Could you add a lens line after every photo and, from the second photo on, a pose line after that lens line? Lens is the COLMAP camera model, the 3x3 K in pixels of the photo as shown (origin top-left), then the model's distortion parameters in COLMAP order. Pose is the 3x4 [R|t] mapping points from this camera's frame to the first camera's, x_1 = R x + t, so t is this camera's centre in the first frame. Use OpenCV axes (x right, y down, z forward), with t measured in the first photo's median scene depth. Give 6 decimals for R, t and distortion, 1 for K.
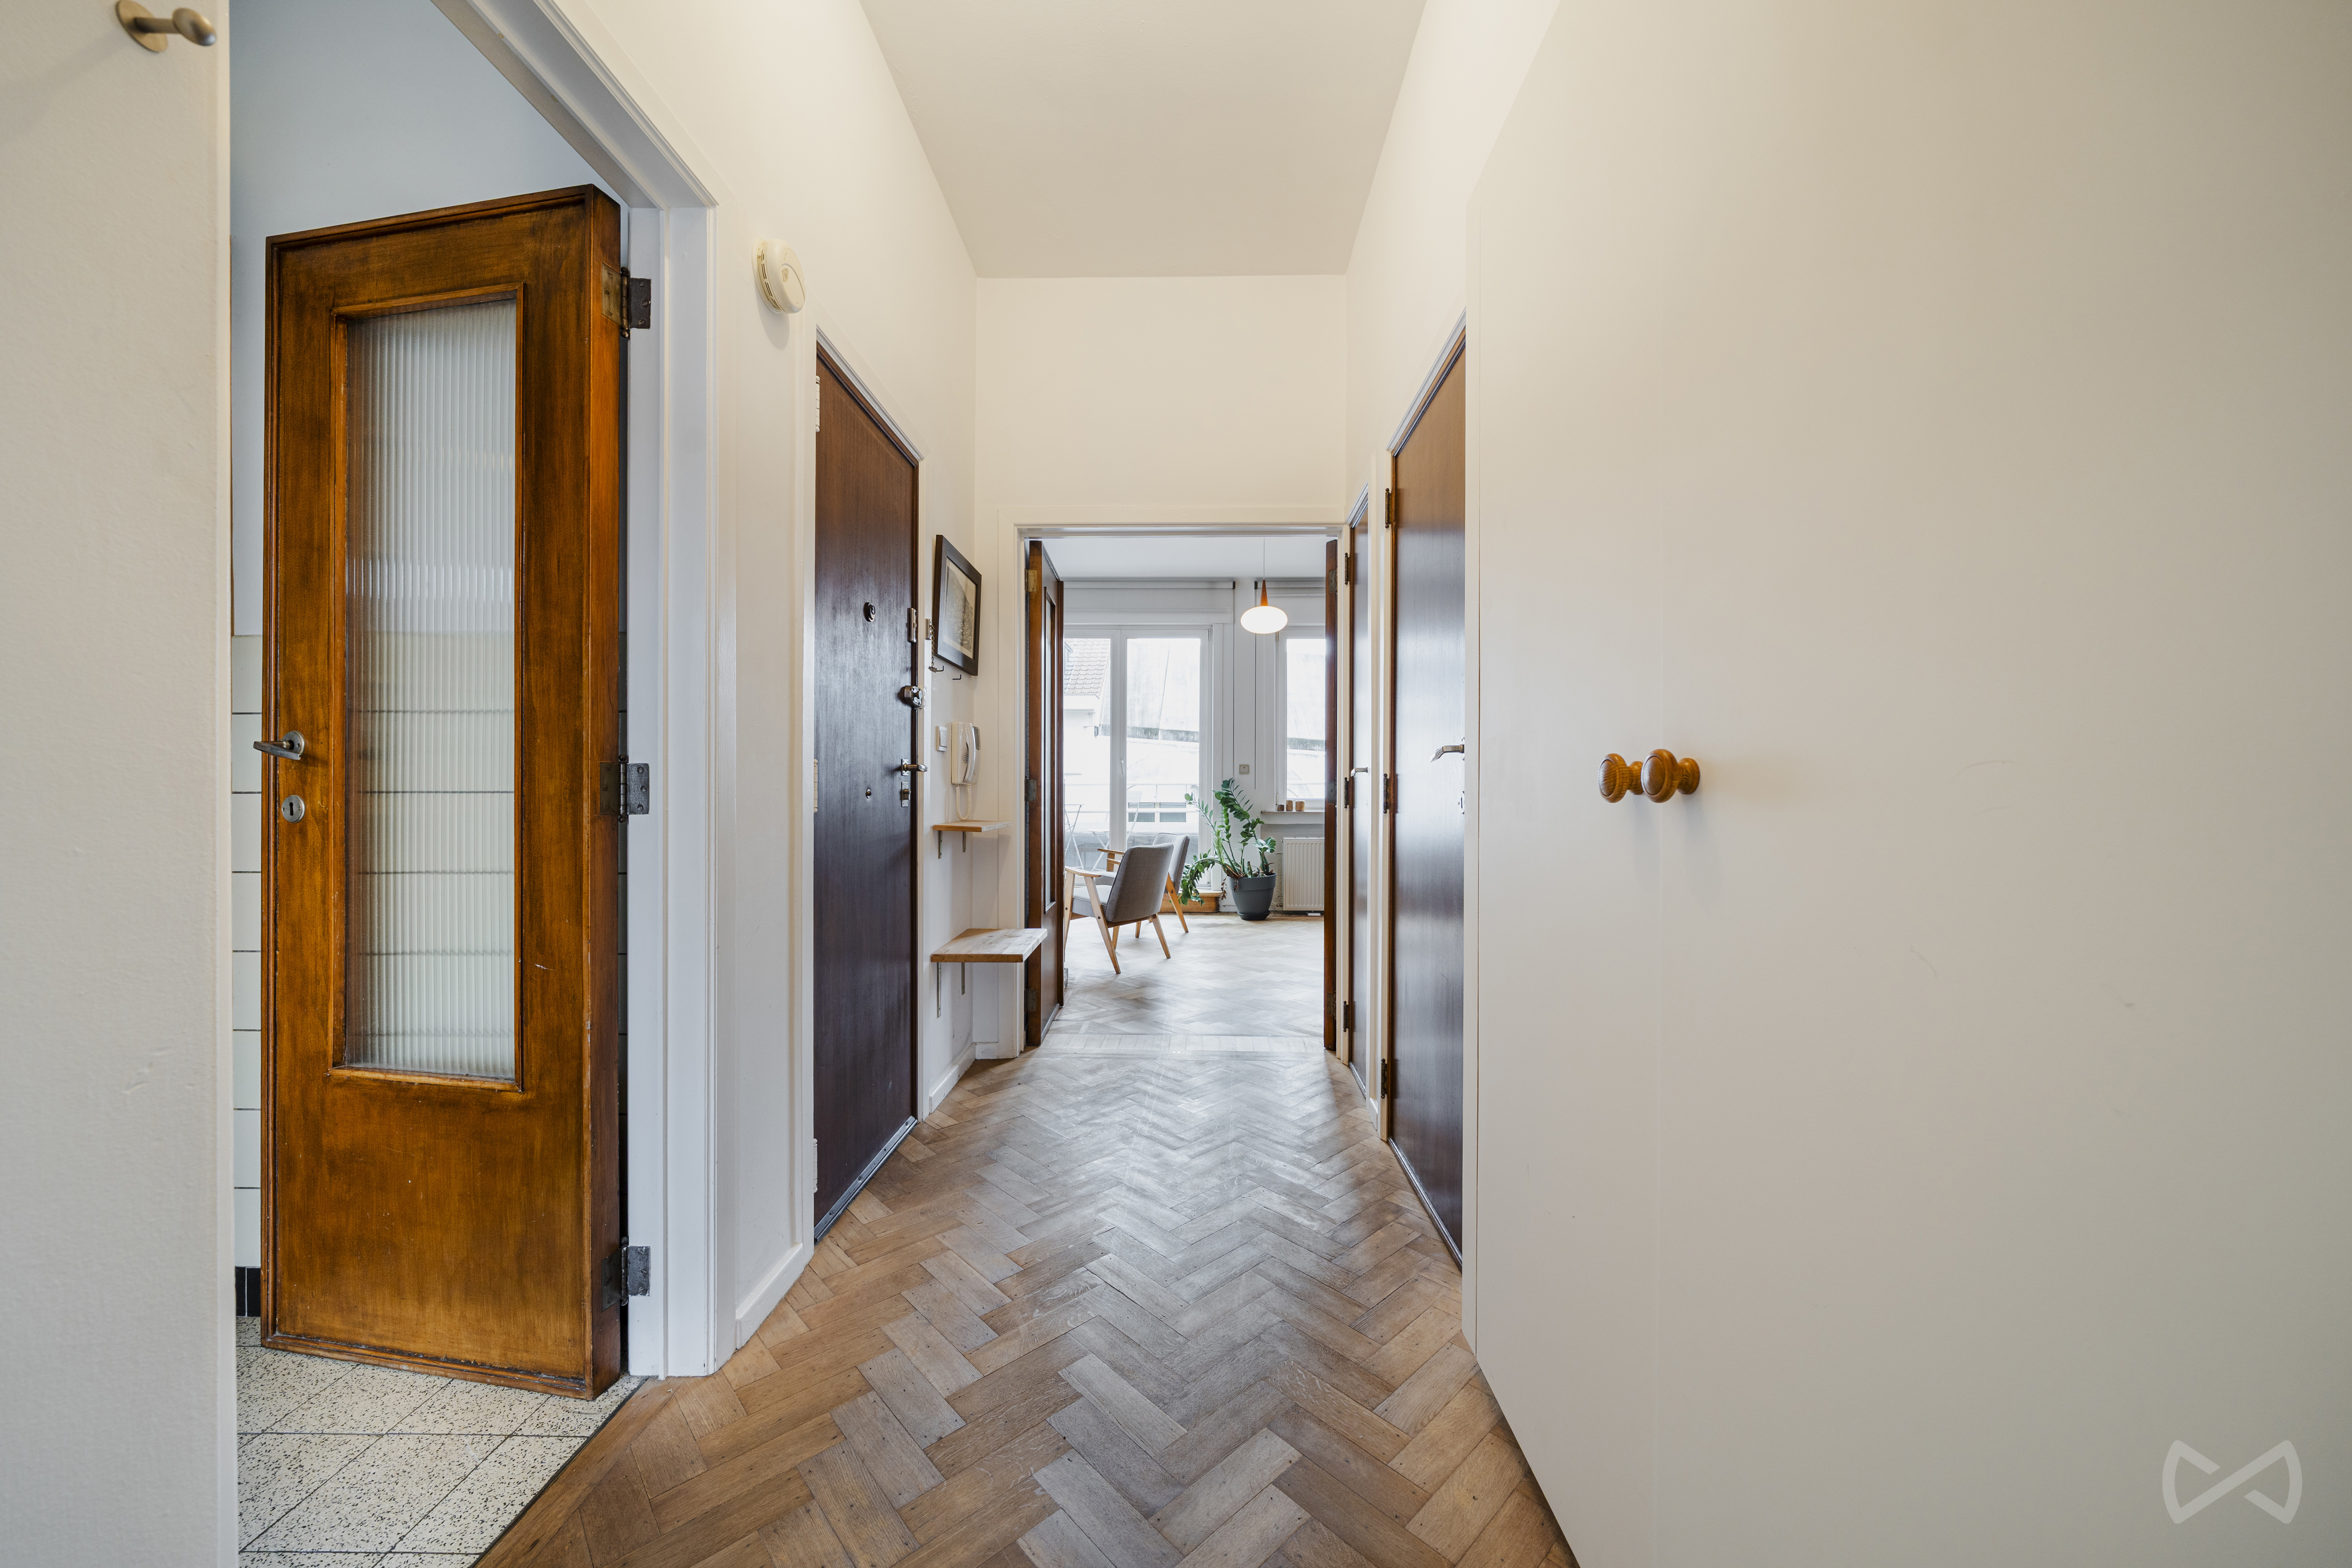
lens RADIAL K [[848.3, 0, 1164.8], [0, 848.3, 789.7], [0, 0, 1]] dist [-0.007788, 0.000279]
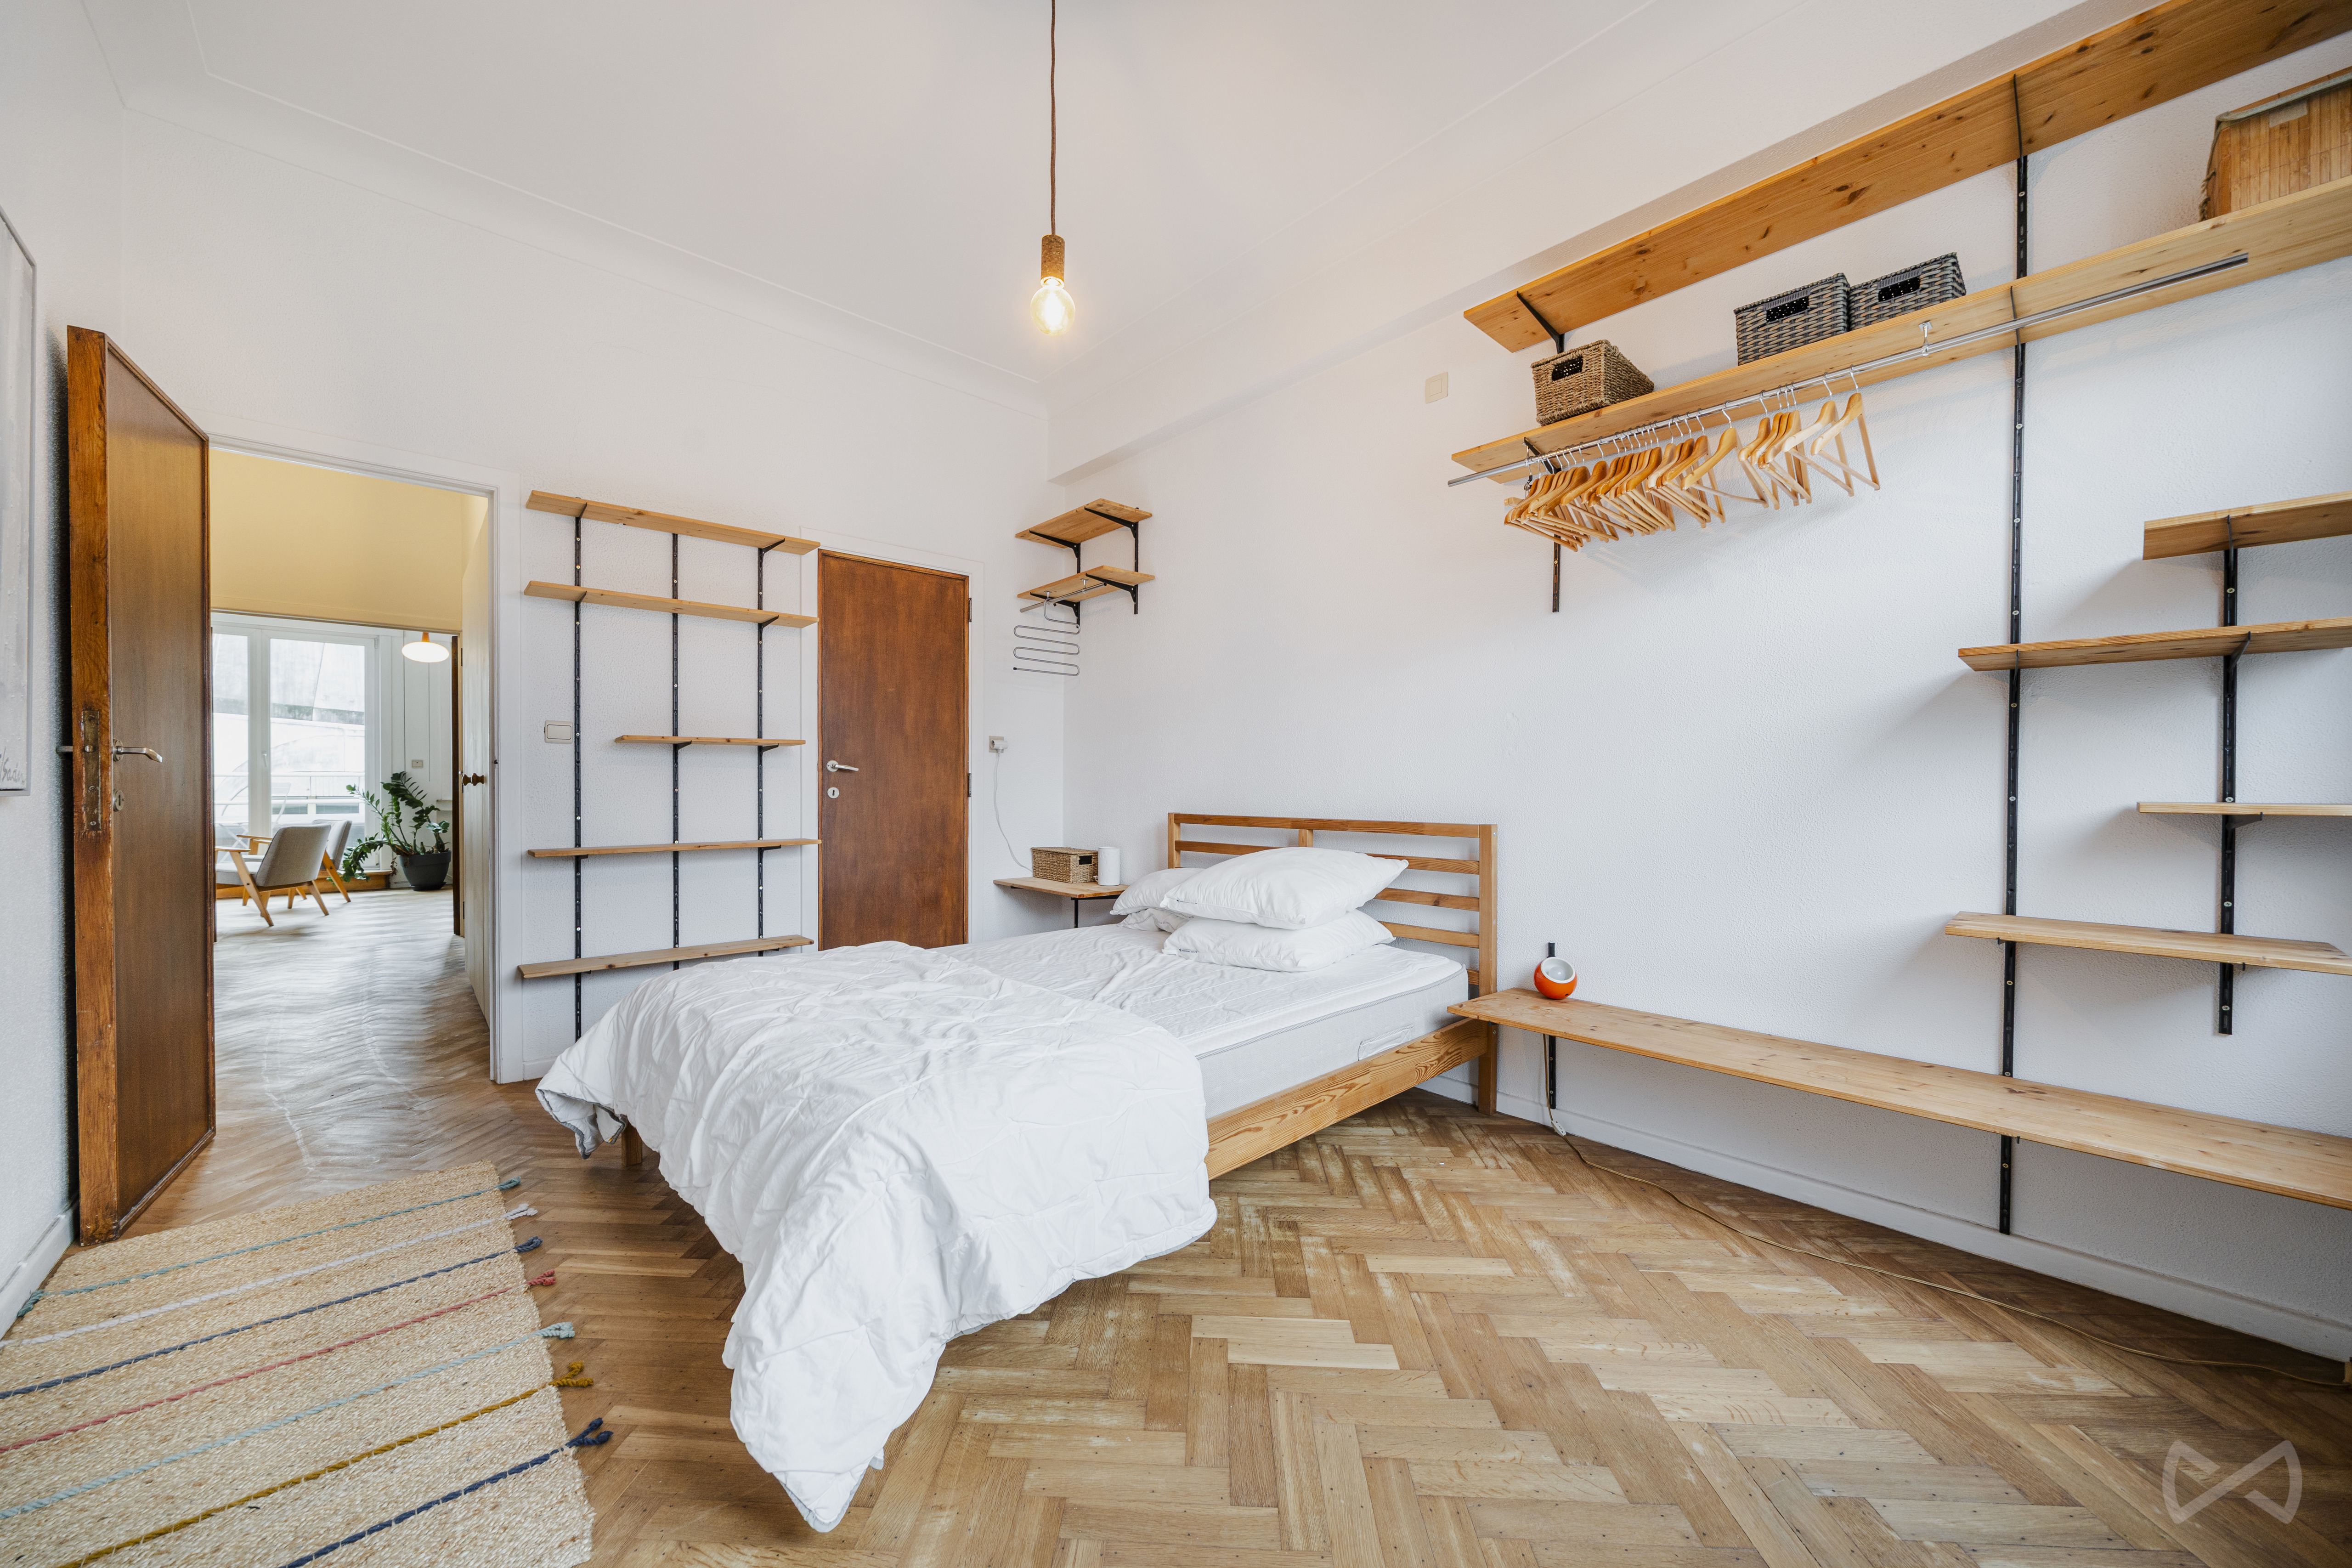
lens RADIAL K [[848.3, 0, 1166.3], [0, 848.3, 794.3], [0, 0, 1]] dist [-0.007788, 0.000279]
pose [[0.707867, -0.009695, 0.706279, 0.004299], [-0.001666, 0.999880, 0.015396, -0.001759], [-0.706344, -0.012075, 0.707766, -0.570709]]
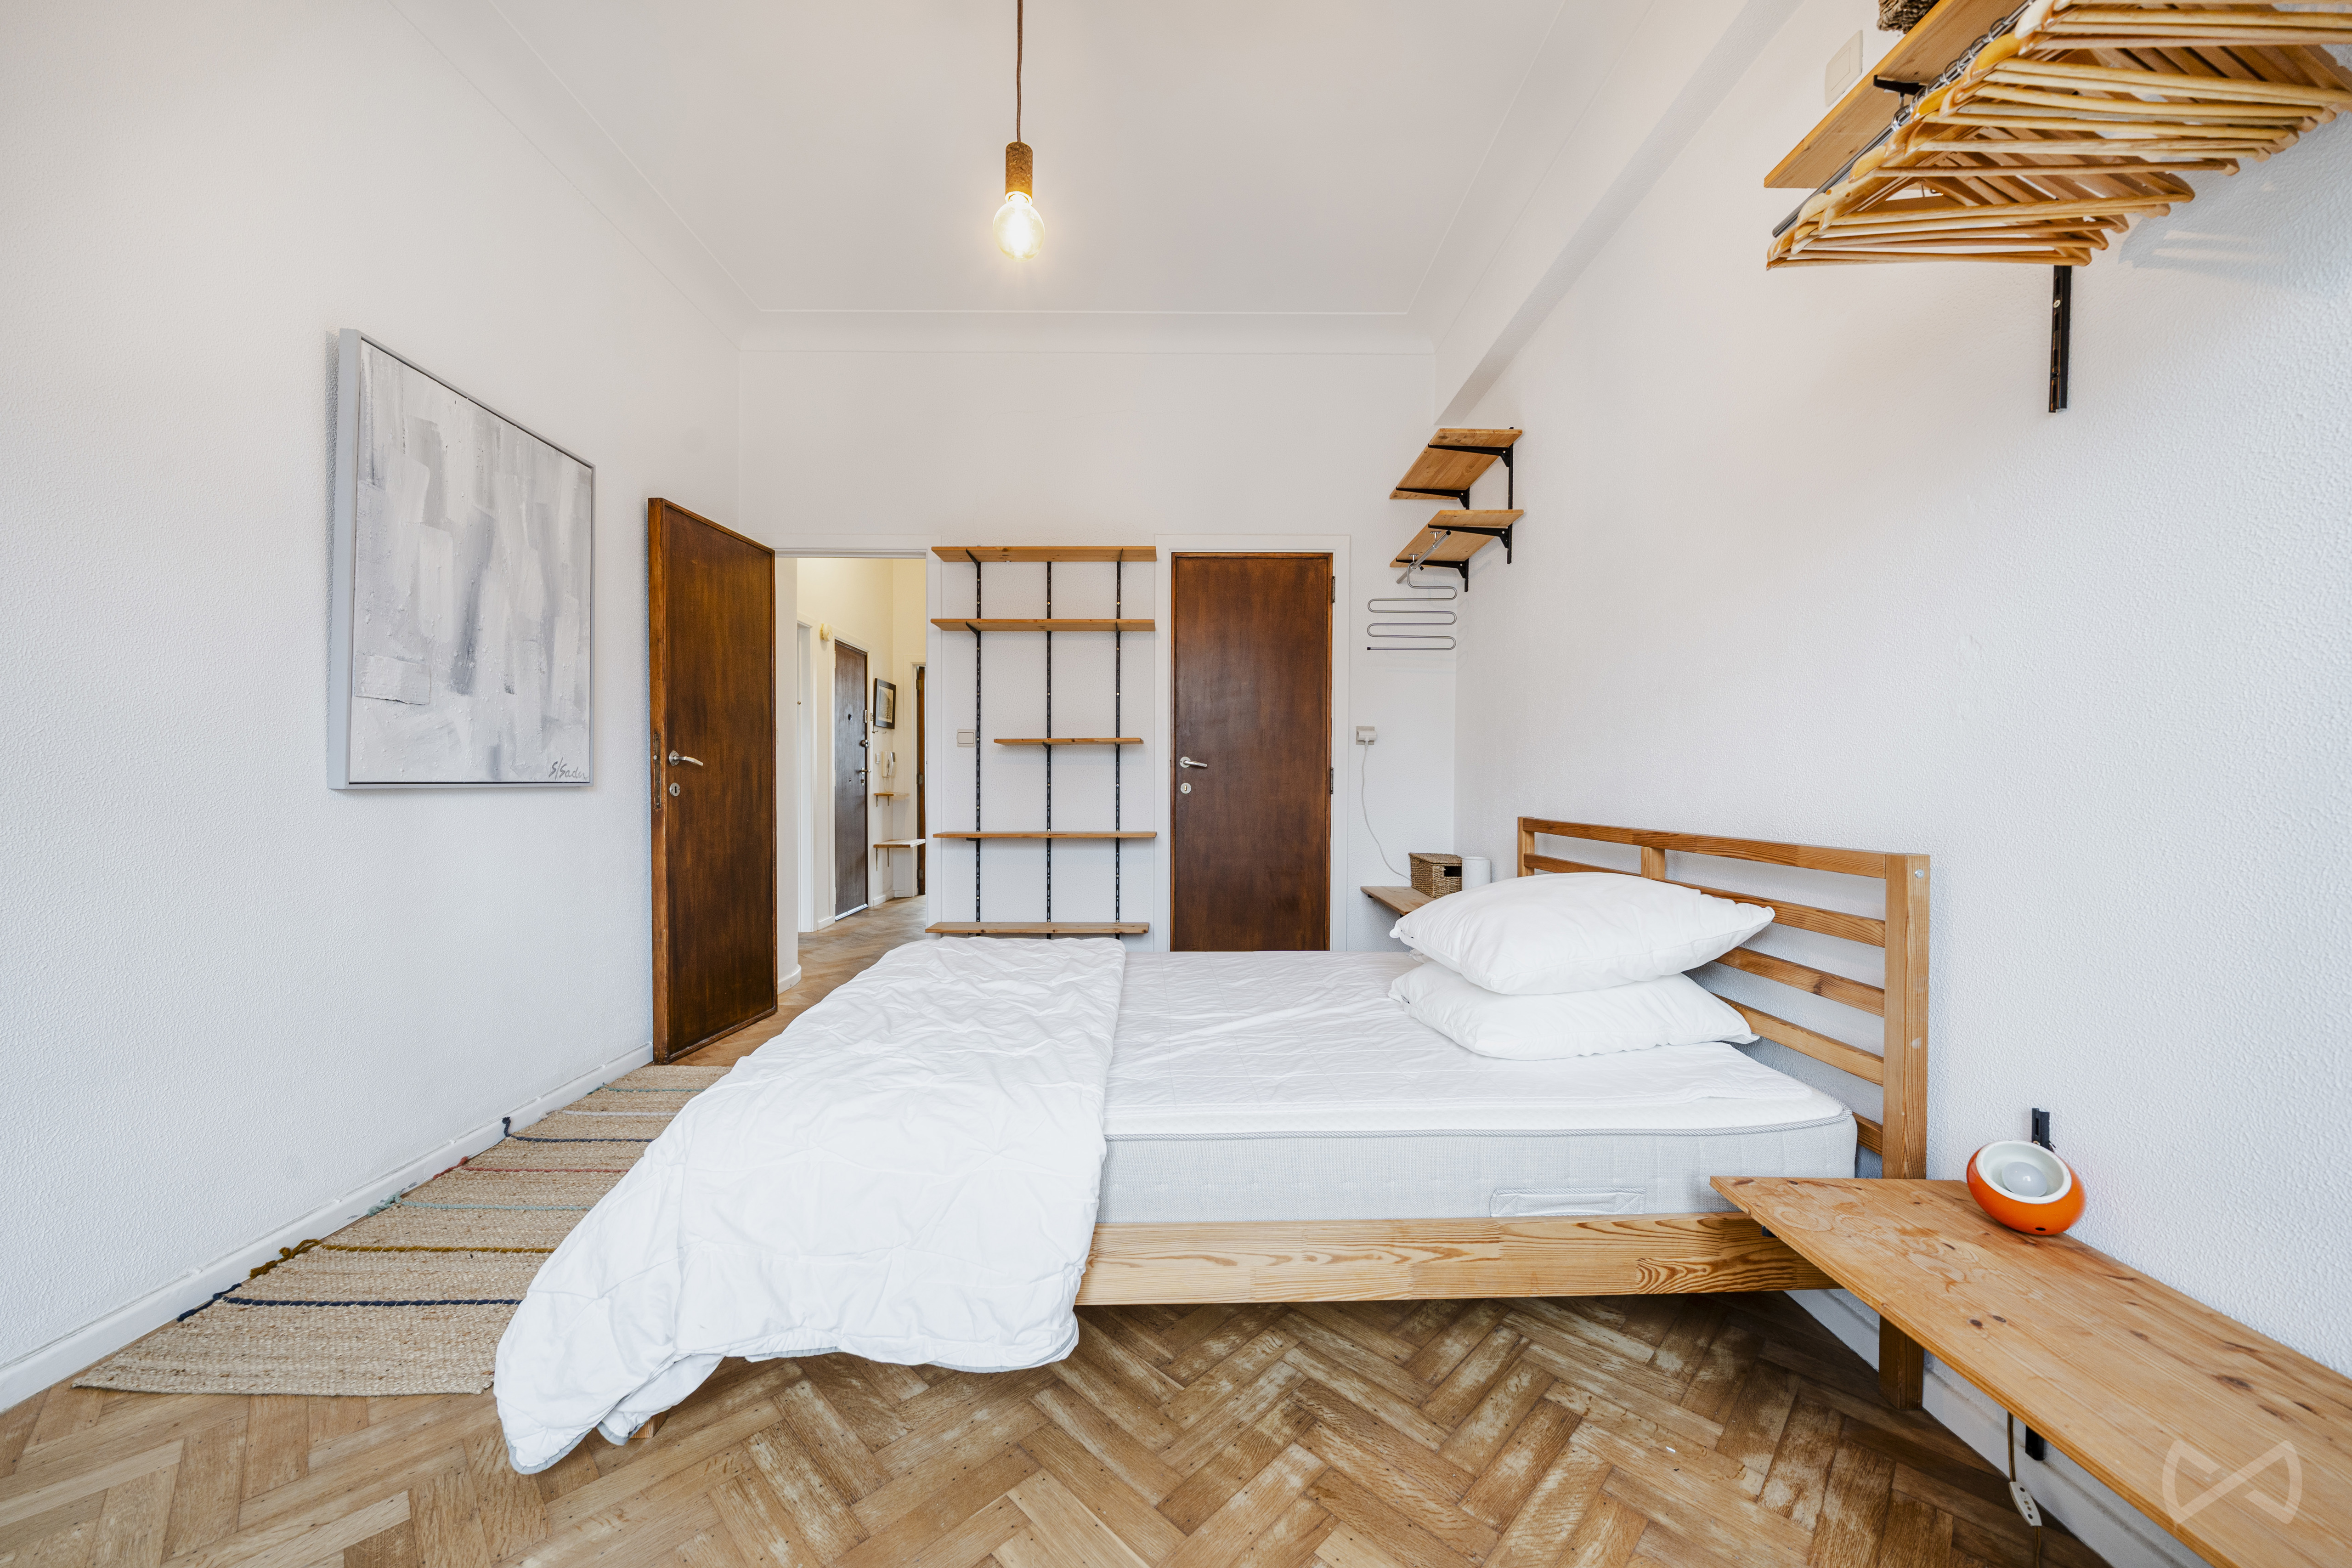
lens RADIAL K [[848.3, 0, 1177.8], [0, 848.3, 794.0], [0, 0, 1]] dist [-0.007788, 0.000279]
pose [[0.998069, -0.002187, 0.062078, 0.176551], [0.001048, 0.999831, 0.018375, -0.000686], [-0.062108, -0.018274, 0.997902, -0.588657]]
